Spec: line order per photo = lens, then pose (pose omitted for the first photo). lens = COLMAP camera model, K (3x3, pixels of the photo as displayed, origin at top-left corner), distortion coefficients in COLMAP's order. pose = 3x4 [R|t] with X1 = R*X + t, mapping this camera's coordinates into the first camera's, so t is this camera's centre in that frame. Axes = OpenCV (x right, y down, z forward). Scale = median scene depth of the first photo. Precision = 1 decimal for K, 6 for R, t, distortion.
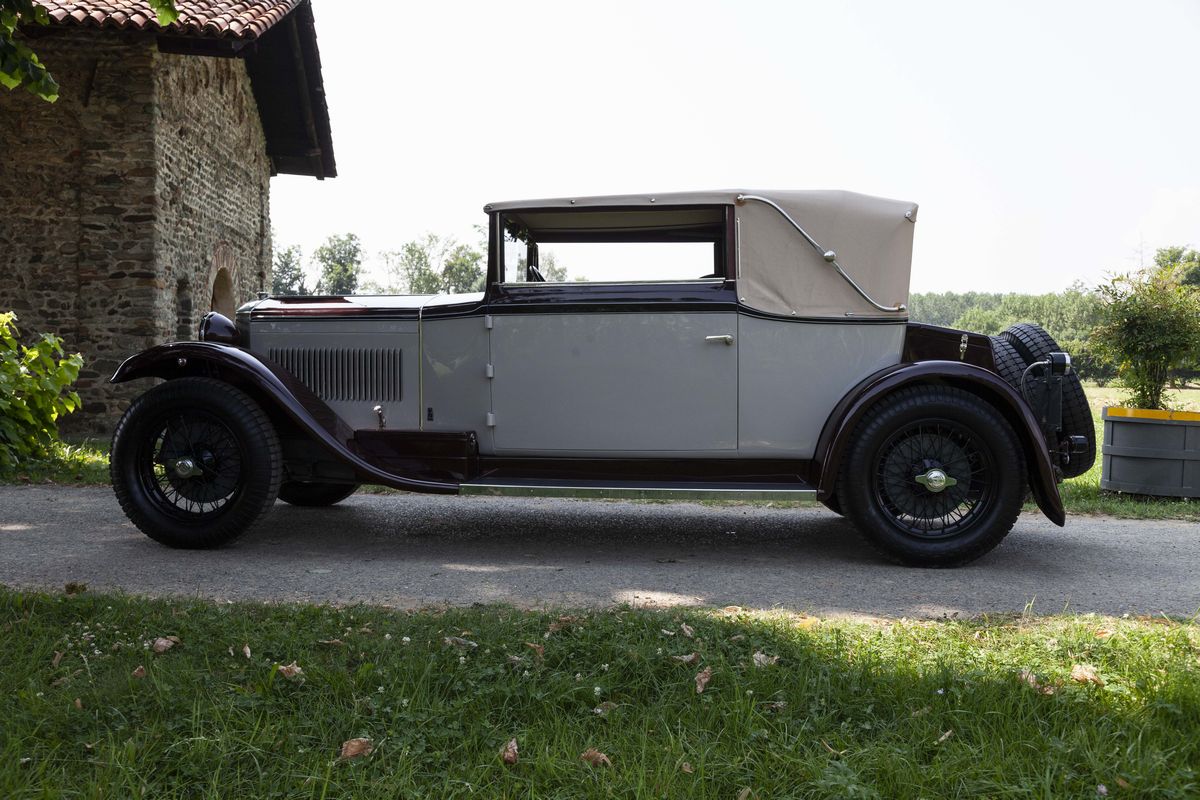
lens RADIAL K [[1023.5, 0, 602.3], [0, 1023.5, 400.3], [0, 0, 1]] dist [-0.001778, 0.003251]
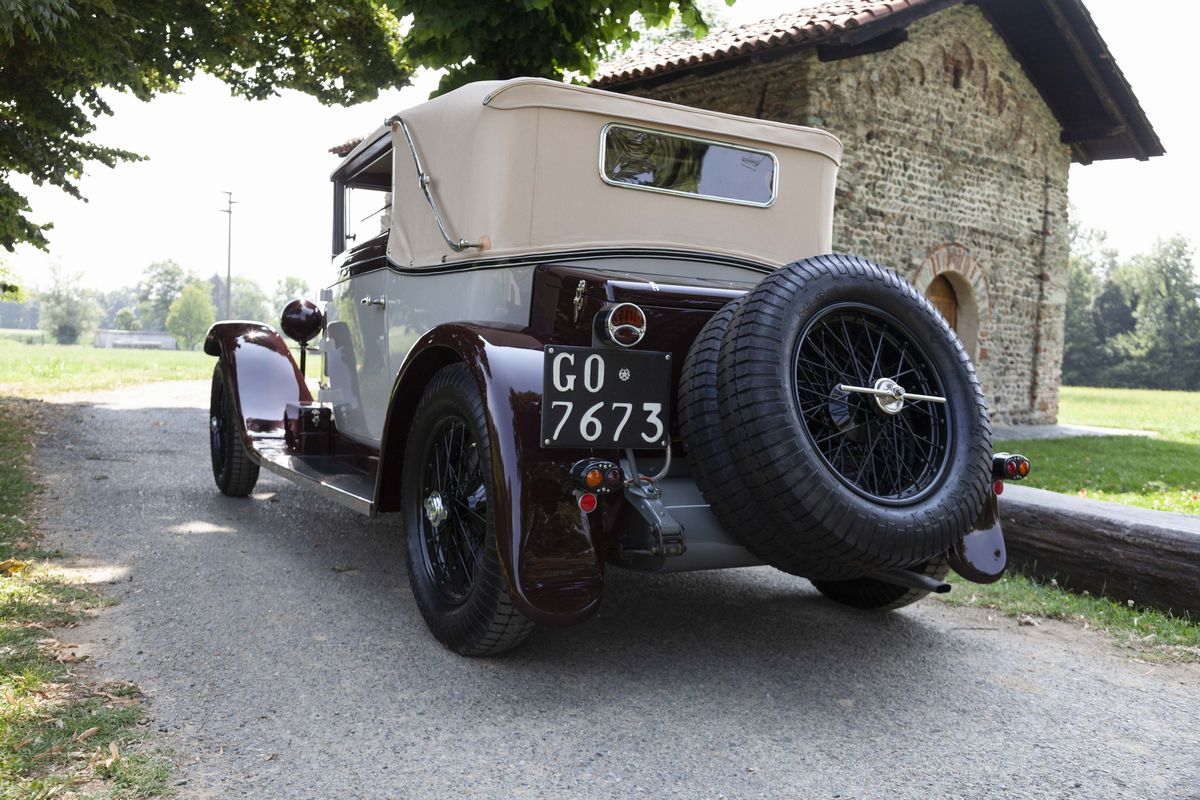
lens RADIAL K [[1023.5, 0, 587.3], [0, 1023.5, 398.1], [0, 0, 1]] dist [-0.001778, 0.003251]
pose [[0.538787, 0.040552, -0.841465, 0.826097], [-0.059511, 0.998178, 0.010000, -0.005710], [0.840337, 0.044689, 0.540219, 0.705638]]
